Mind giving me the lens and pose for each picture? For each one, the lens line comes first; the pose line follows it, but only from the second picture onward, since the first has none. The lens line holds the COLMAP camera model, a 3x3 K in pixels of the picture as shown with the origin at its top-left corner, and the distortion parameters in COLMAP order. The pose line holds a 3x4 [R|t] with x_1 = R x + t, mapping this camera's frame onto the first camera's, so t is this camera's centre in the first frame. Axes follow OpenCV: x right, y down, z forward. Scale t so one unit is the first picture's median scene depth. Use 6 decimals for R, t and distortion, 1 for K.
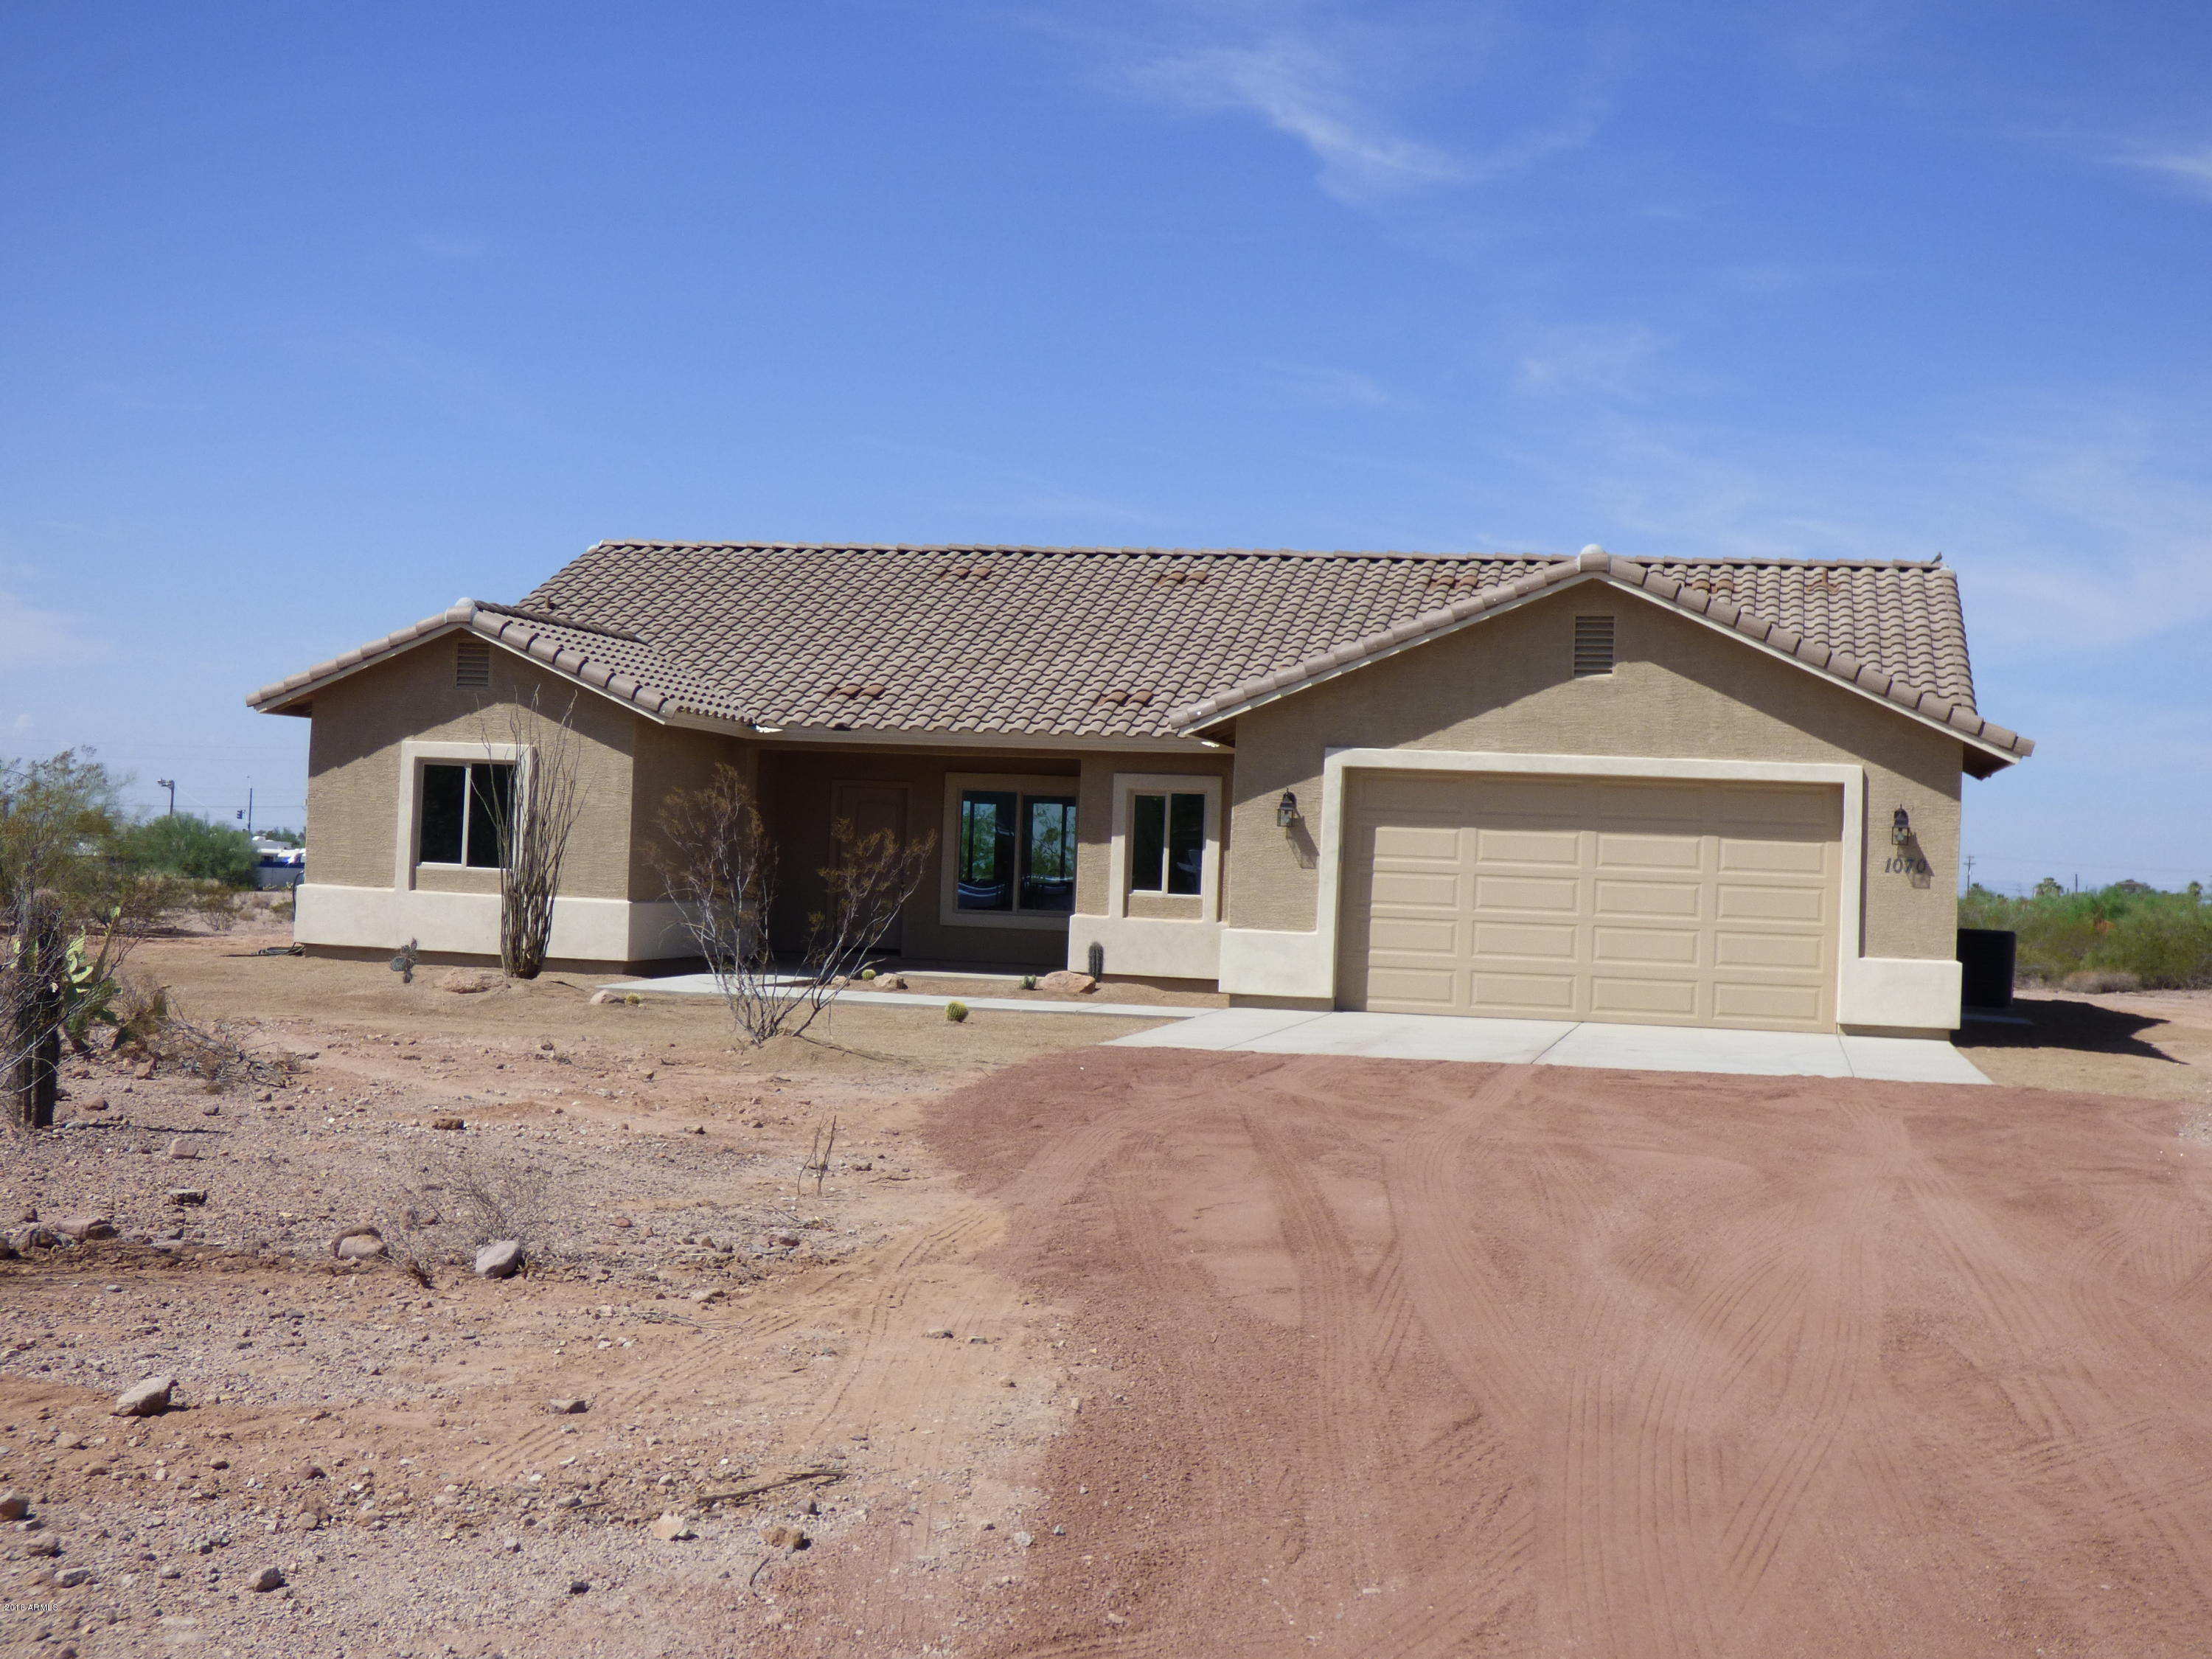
lens RADIAL K [[2975.3, 0, 1116.8], [0, 2975.3, 835.5], [0, 0, 1]] dist [-0.039566, 0.325588]
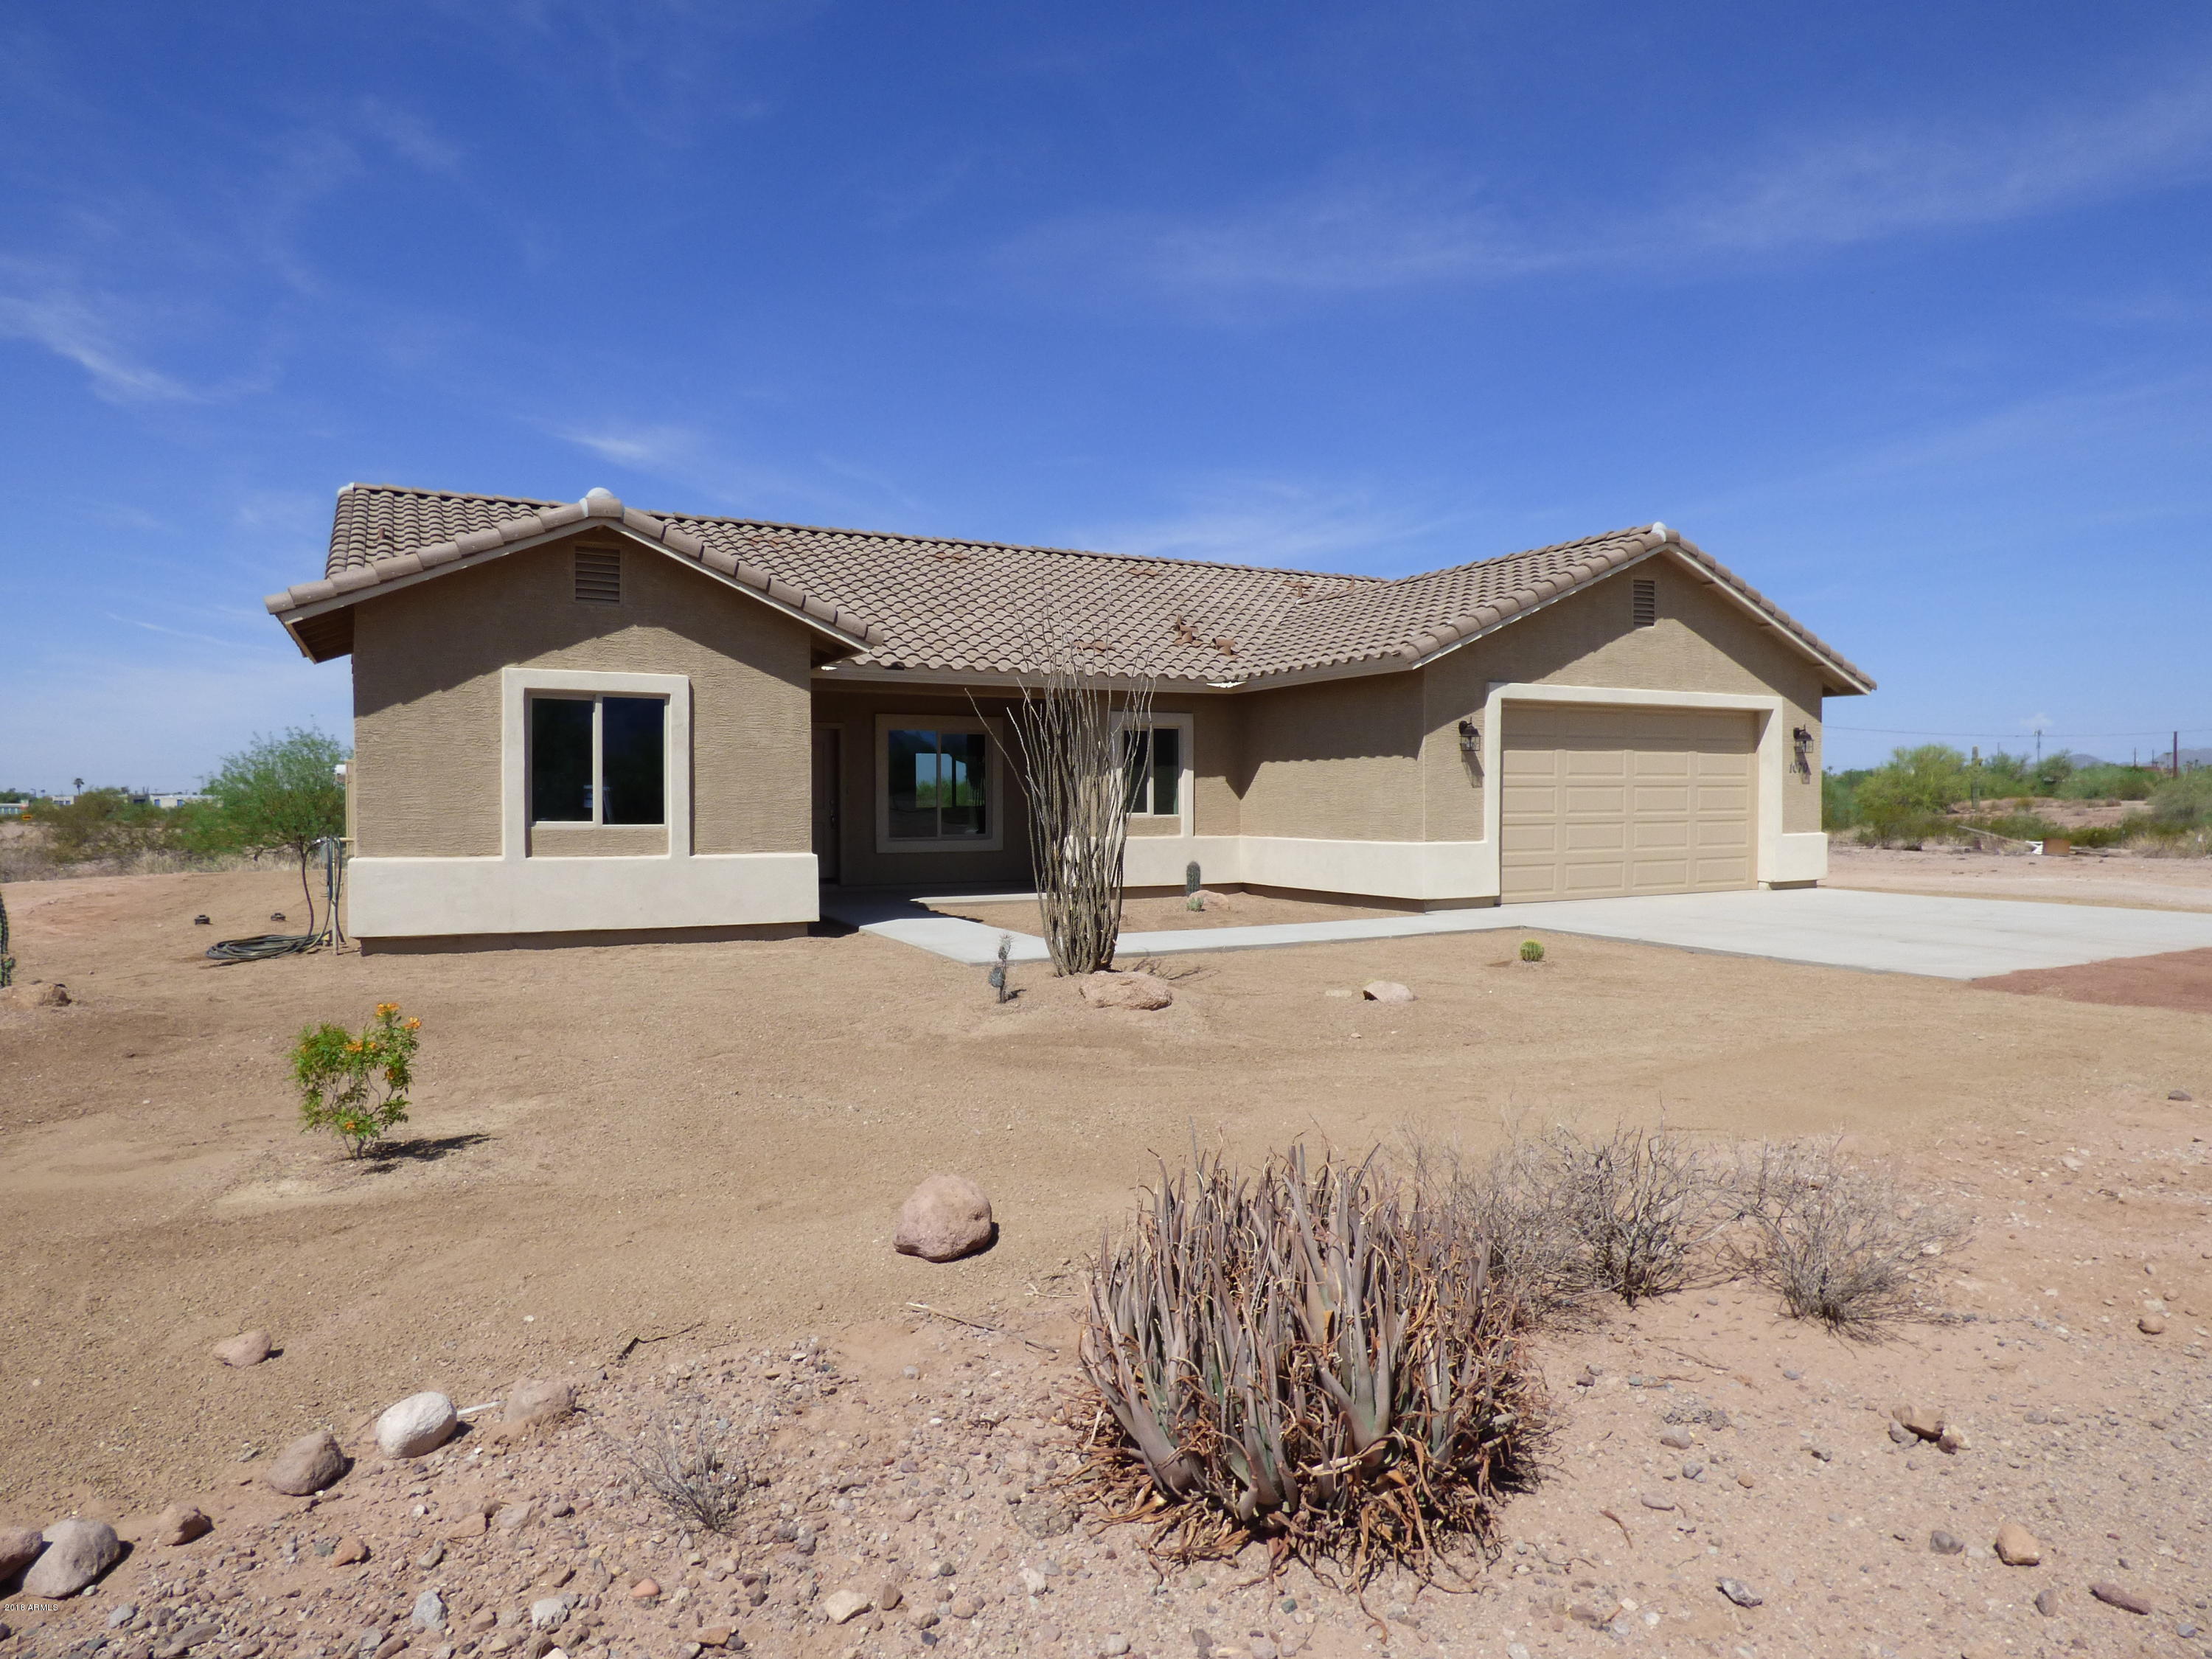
lens RADIAL K [[1368.6, 0, 1090.0], [0, 1368.6, 823.2], [0, 0, 1]] dist [0.002180, -0.001737]
pose [[0.755987, -0.054202, 0.652339, -0.366506], [0.026613, 0.998287, 0.052104, -0.005990], [-0.654045, -0.022029, 0.756135, 0.635216]]
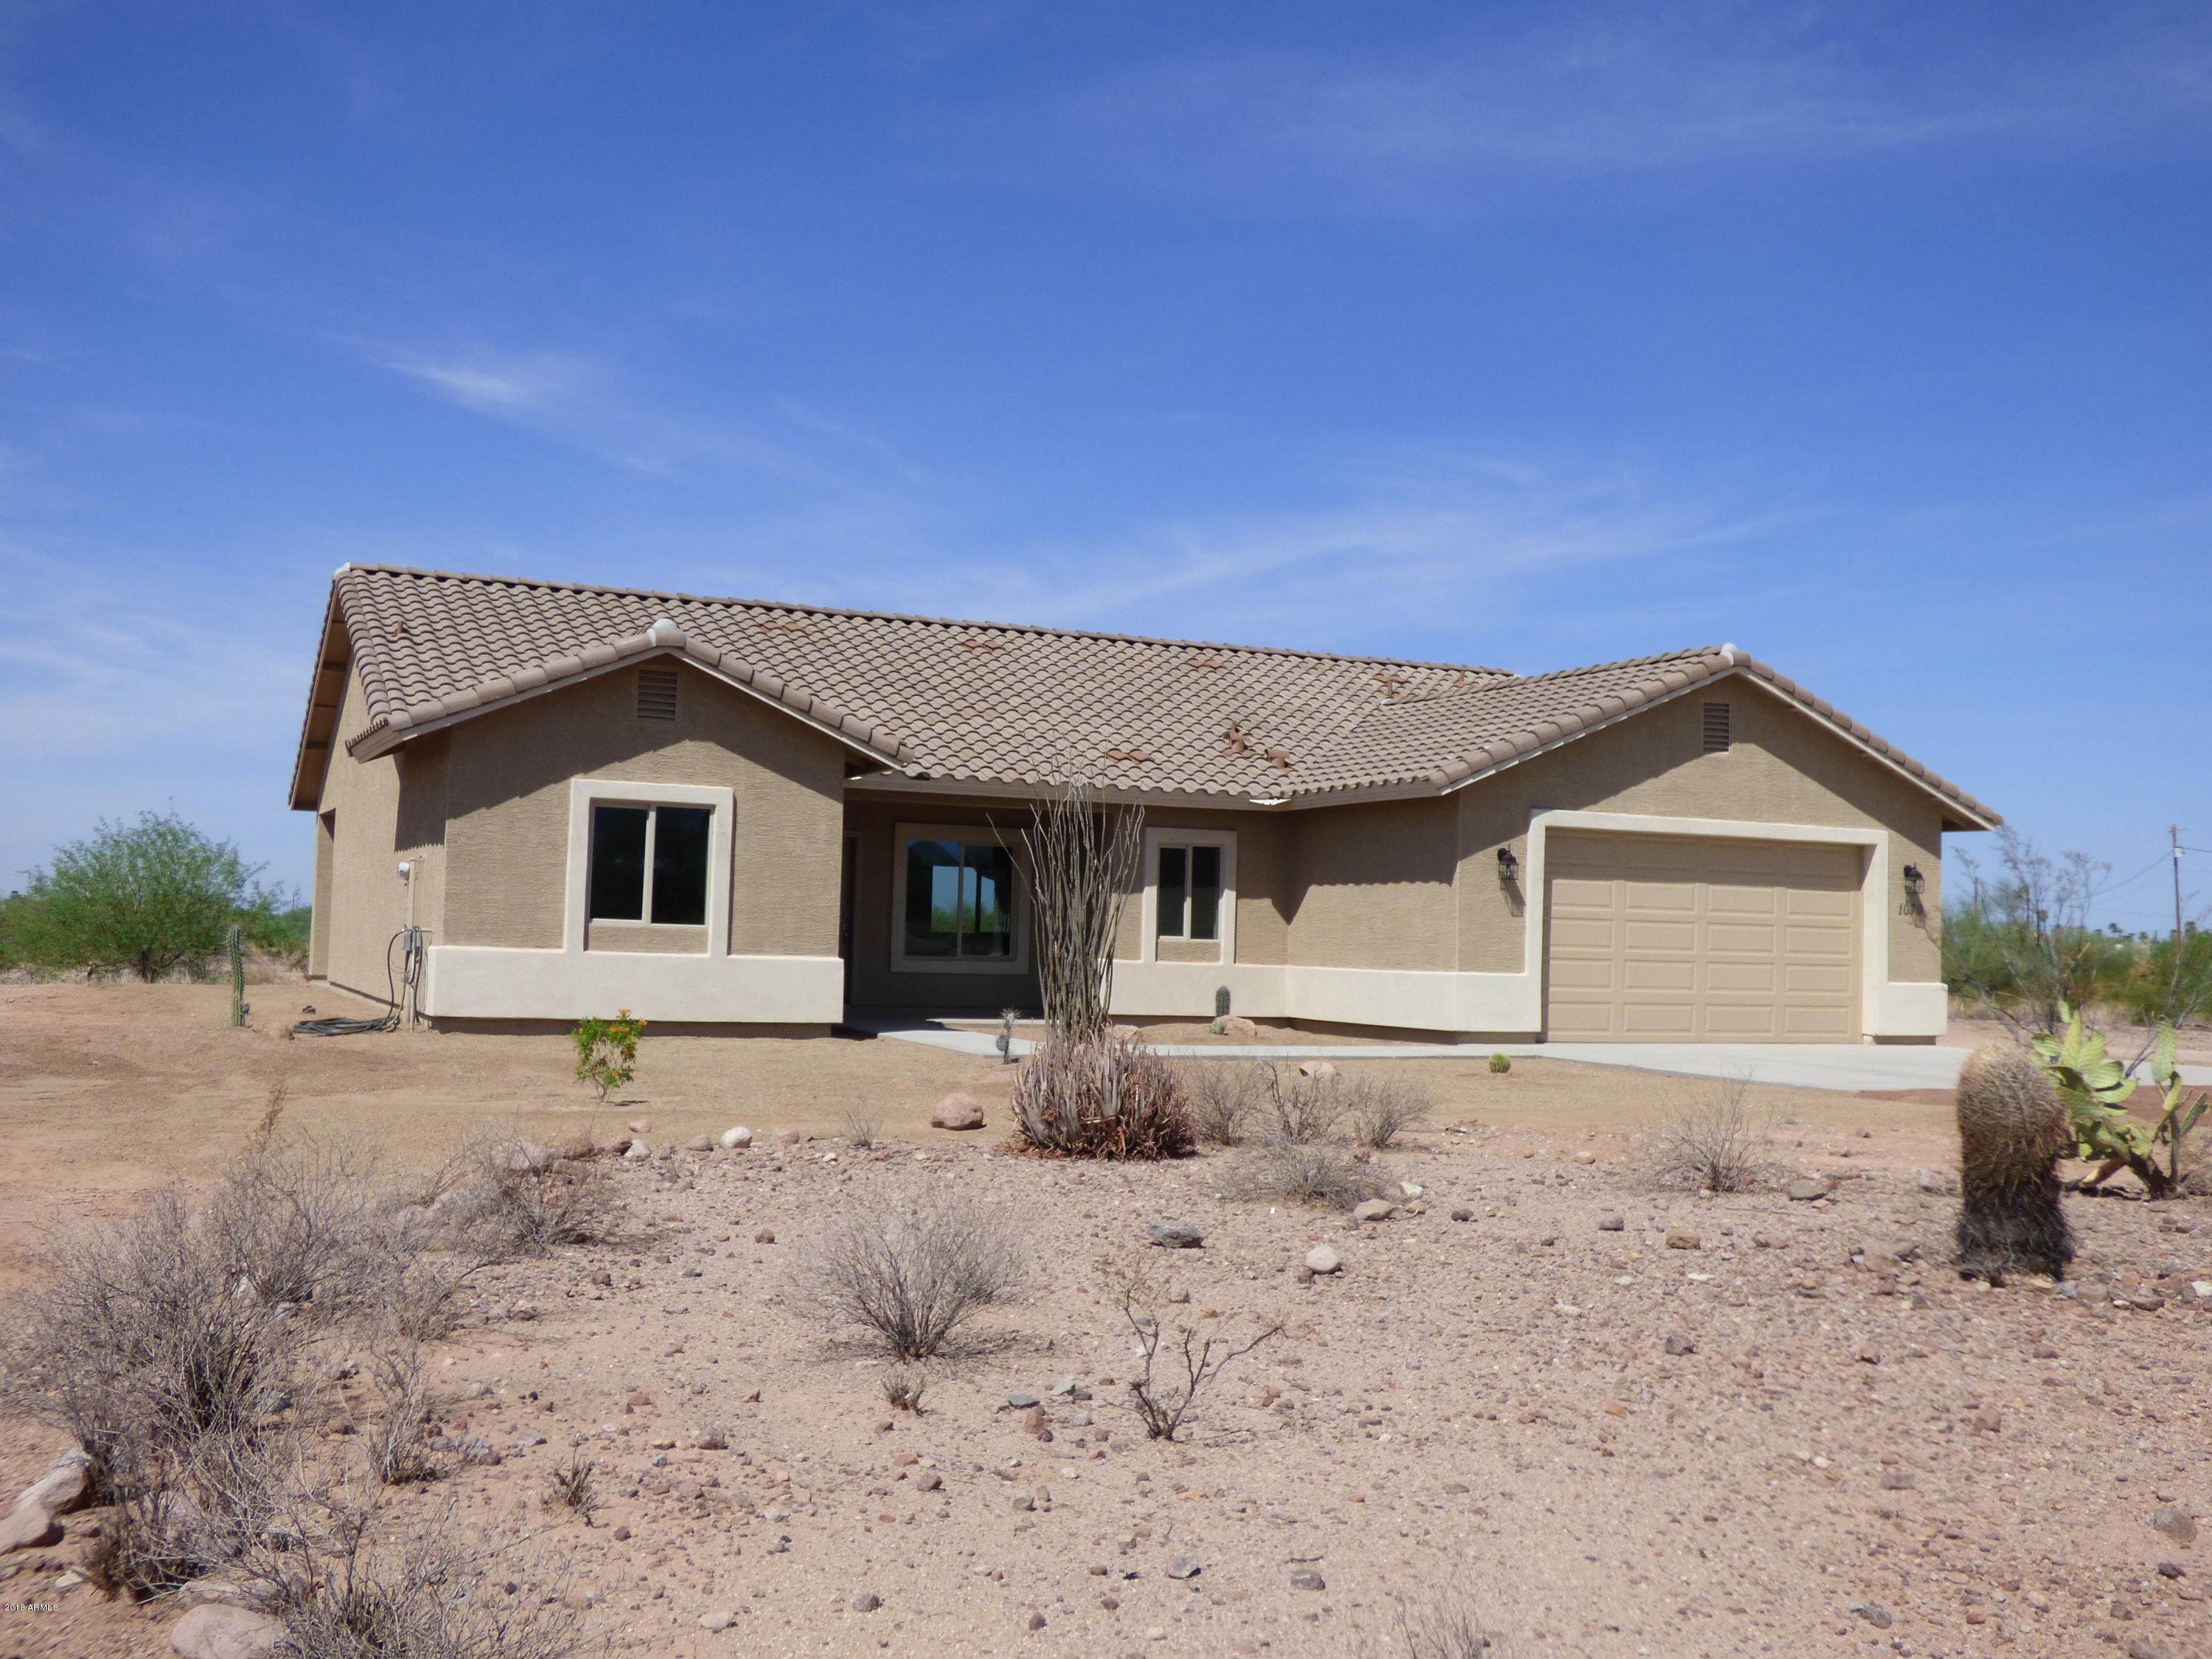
lens RADIAL K [[2203.8, 0, 1095.8], [0, 2203.8, 826.2], [0, 0, 1]] dist [0.094612, -0.002583]
pose [[0.786724, 0.013445, 0.617158, -0.526491], [-0.001101, 0.999792, -0.020378, -0.005250], [-0.617304, 0.015352, 0.786575, 0.404597]]
